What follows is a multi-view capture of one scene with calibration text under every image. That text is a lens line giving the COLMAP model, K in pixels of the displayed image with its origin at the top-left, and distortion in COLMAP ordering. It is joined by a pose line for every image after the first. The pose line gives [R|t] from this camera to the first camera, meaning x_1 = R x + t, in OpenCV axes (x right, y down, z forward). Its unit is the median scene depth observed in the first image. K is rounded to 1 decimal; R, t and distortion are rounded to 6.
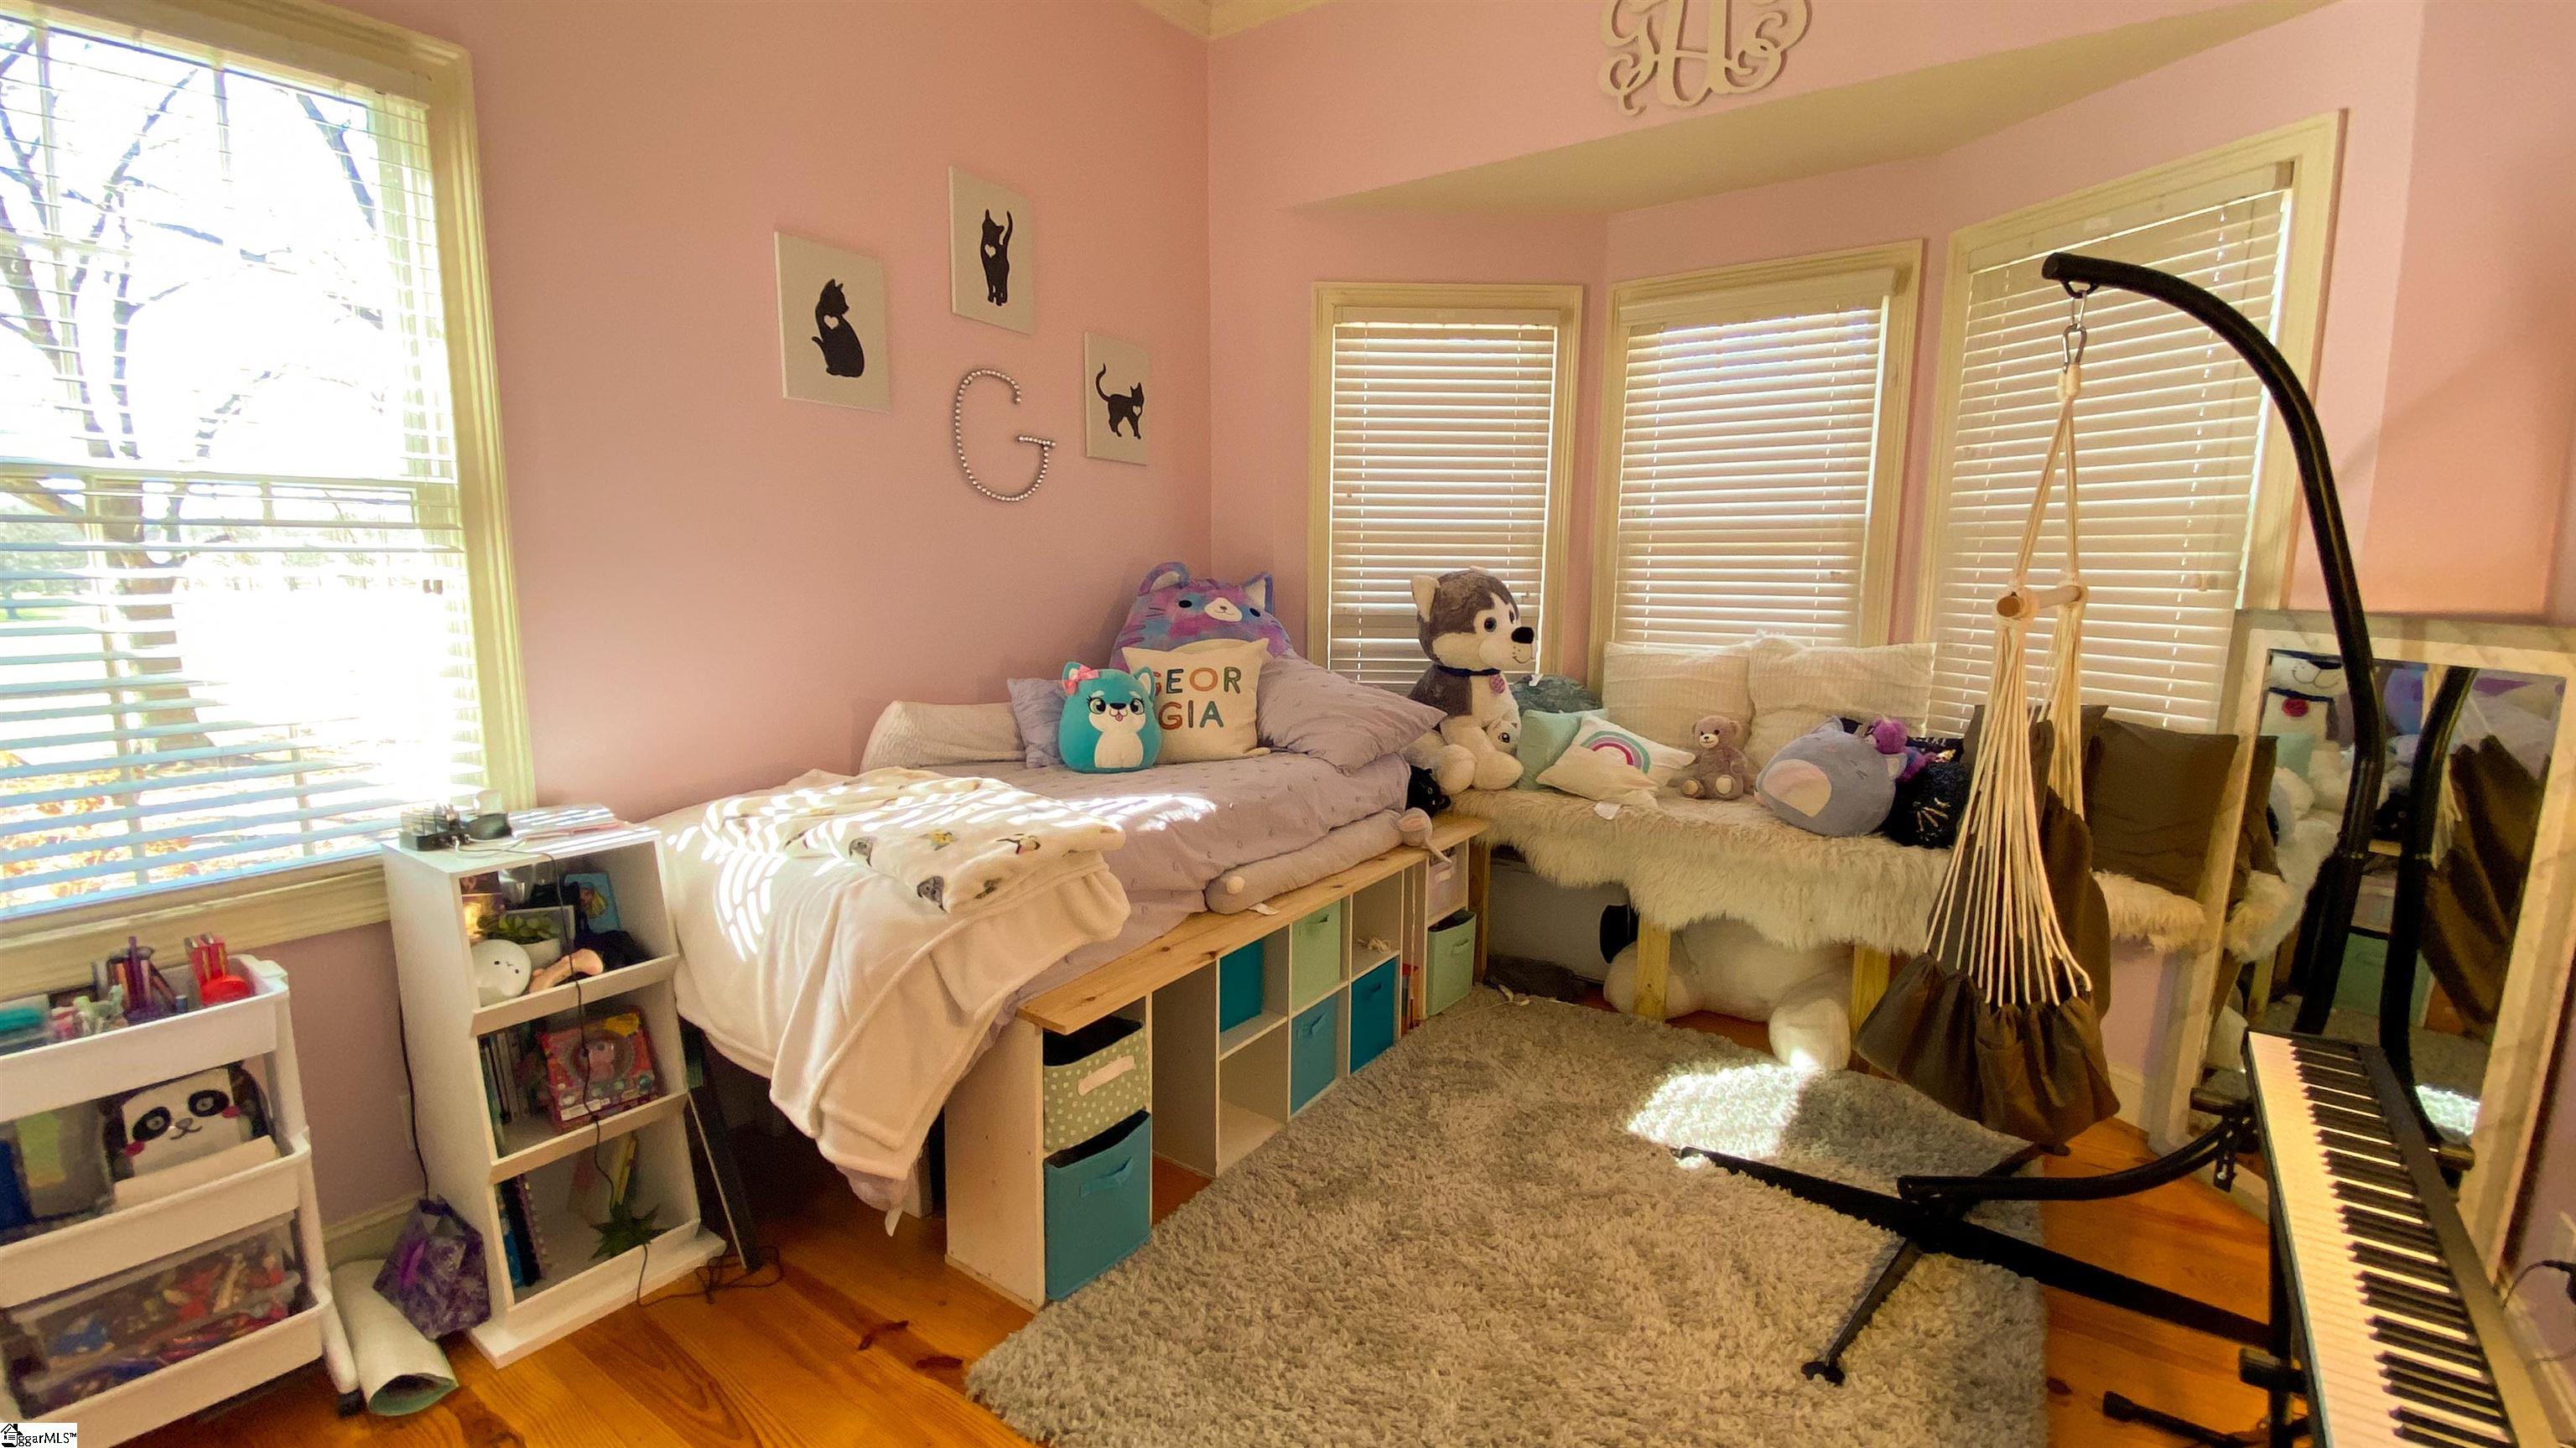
lens RADIAL K [[1082.6, 0, 1301.6], [0, 1082.6, 720.9], [0, 0, 1]] dist [0.025867, -0.023560]
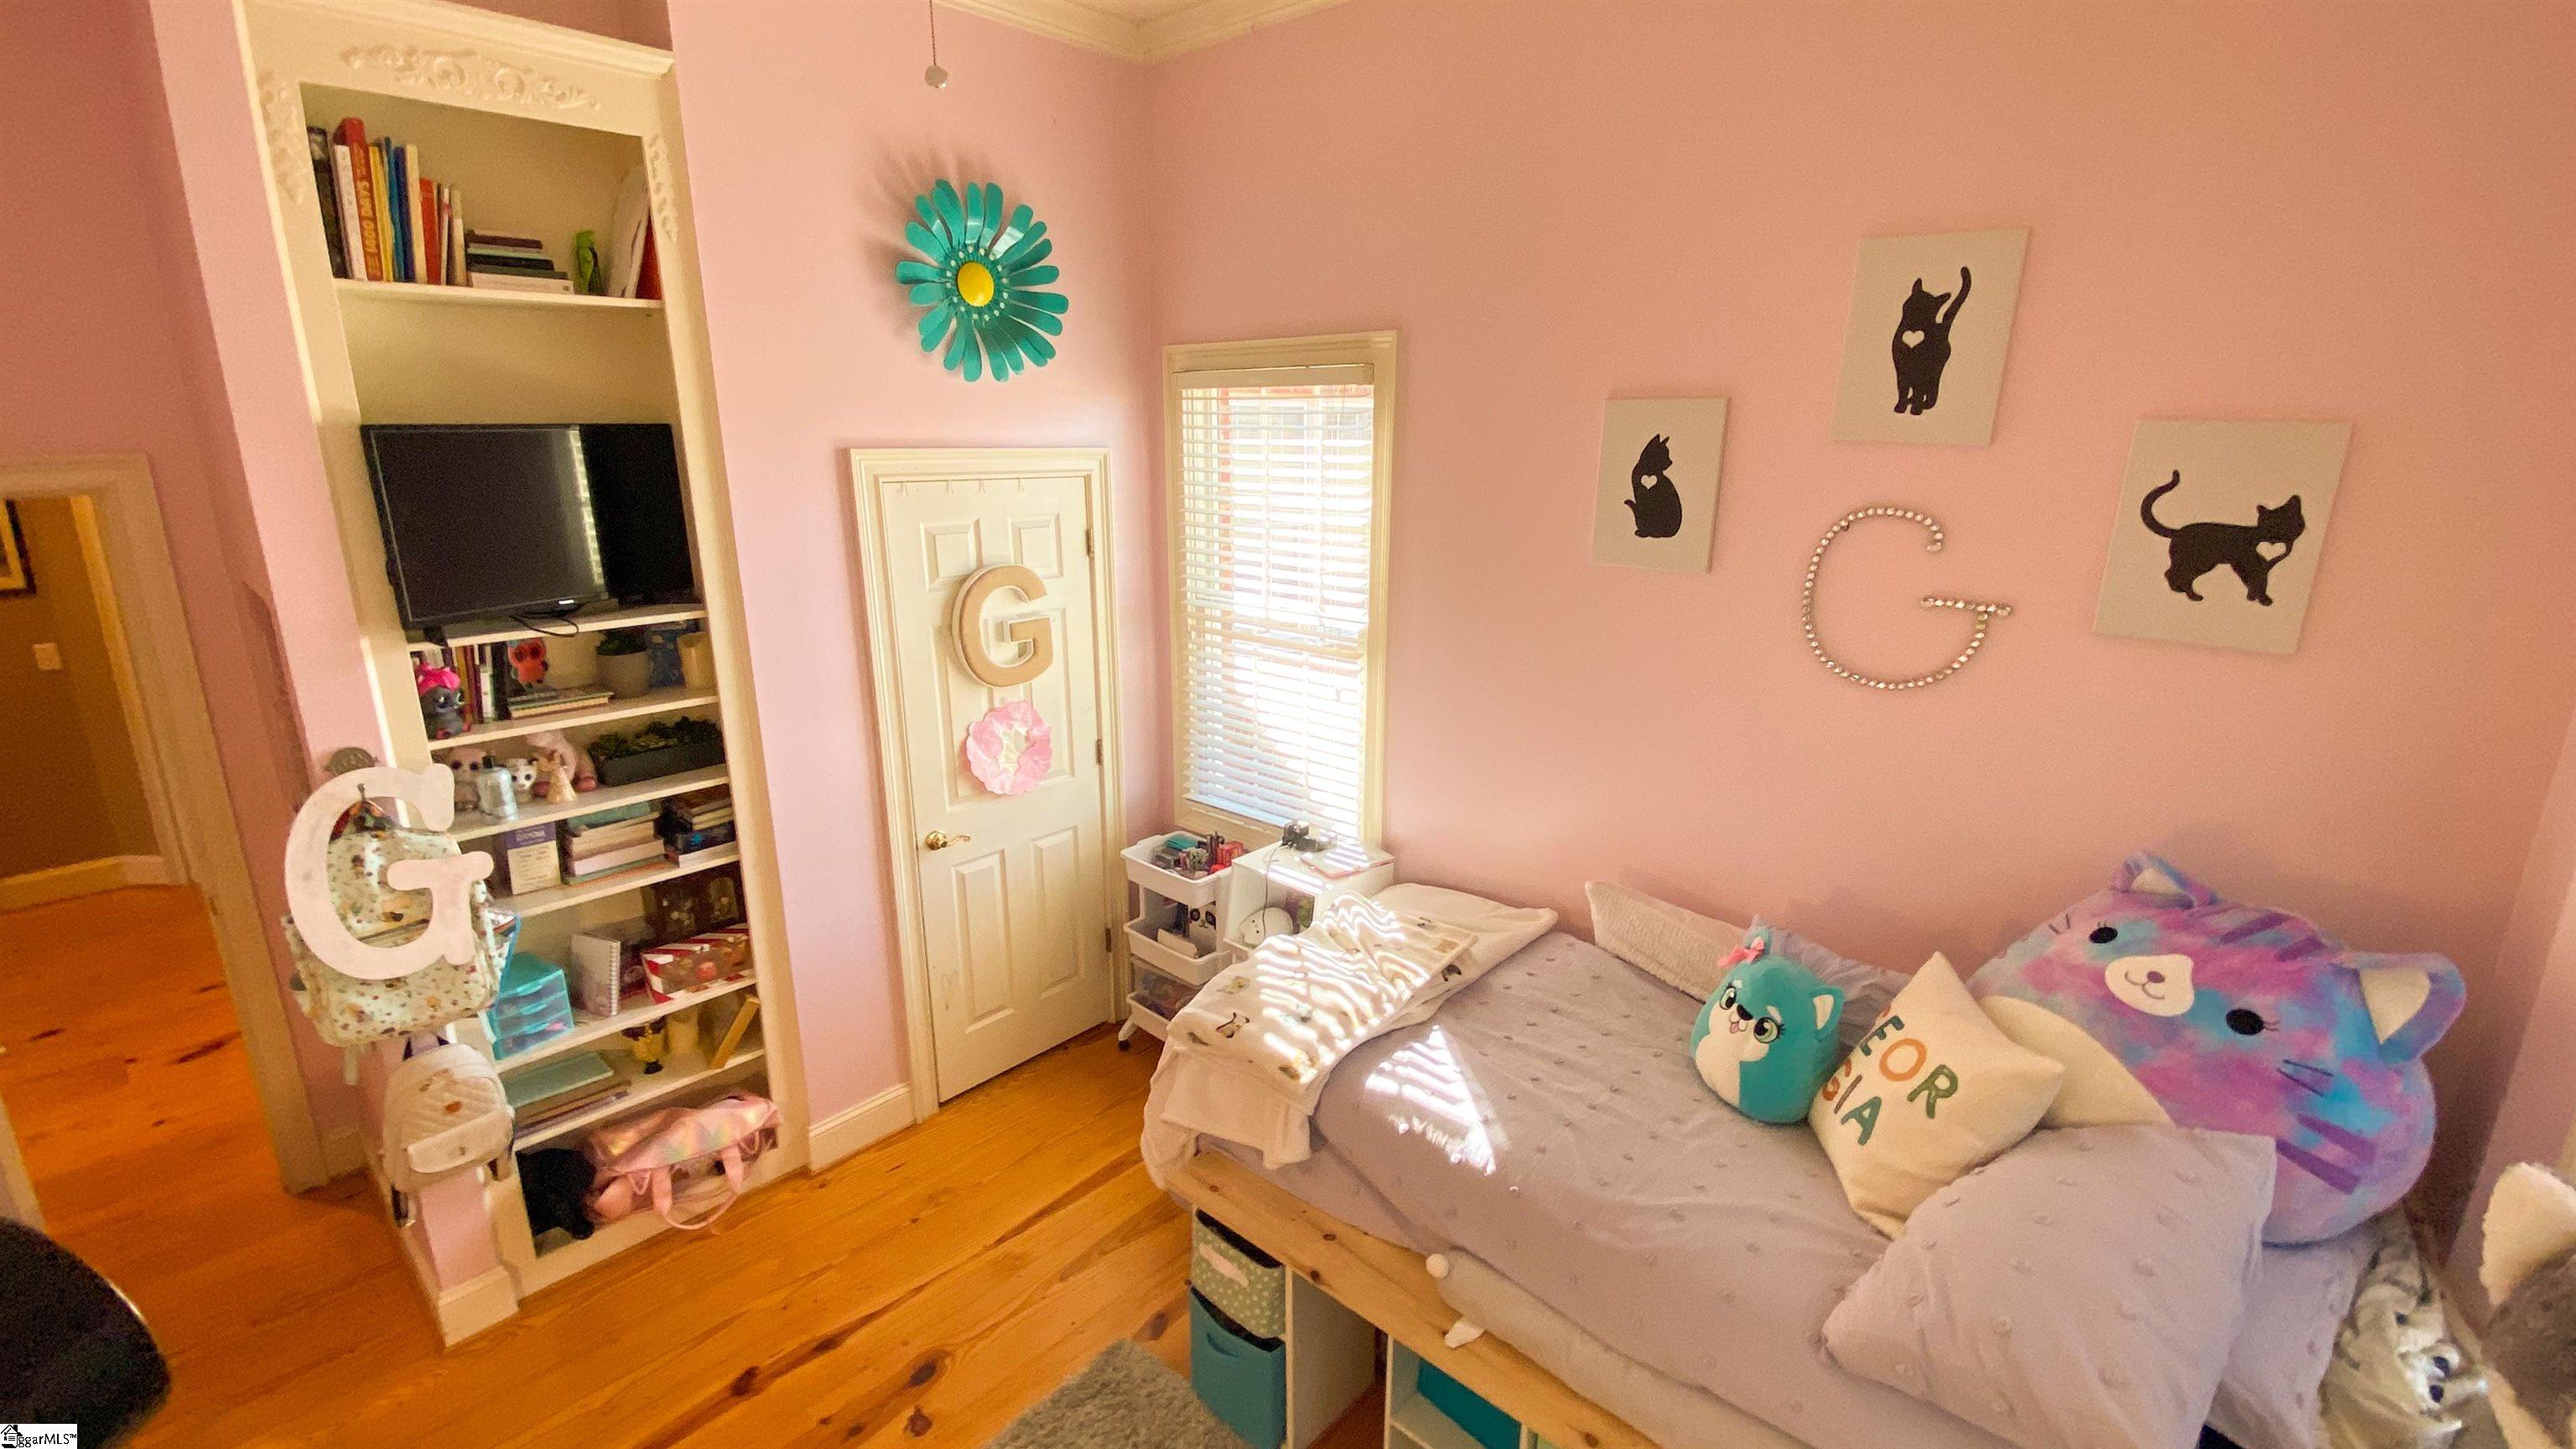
lens RADIAL K [[1082.6, 0, 1301.6], [0, 1082.6, 721.4], [0, 0, 1]] dist [0.025867, -0.023560]
pose [[-0.136790, 0.239551, -0.961199, 0.484795], [-0.150251, 0.954076, 0.259159, -0.323645], [0.979139, 0.179872, -0.094515, 0.736841]]
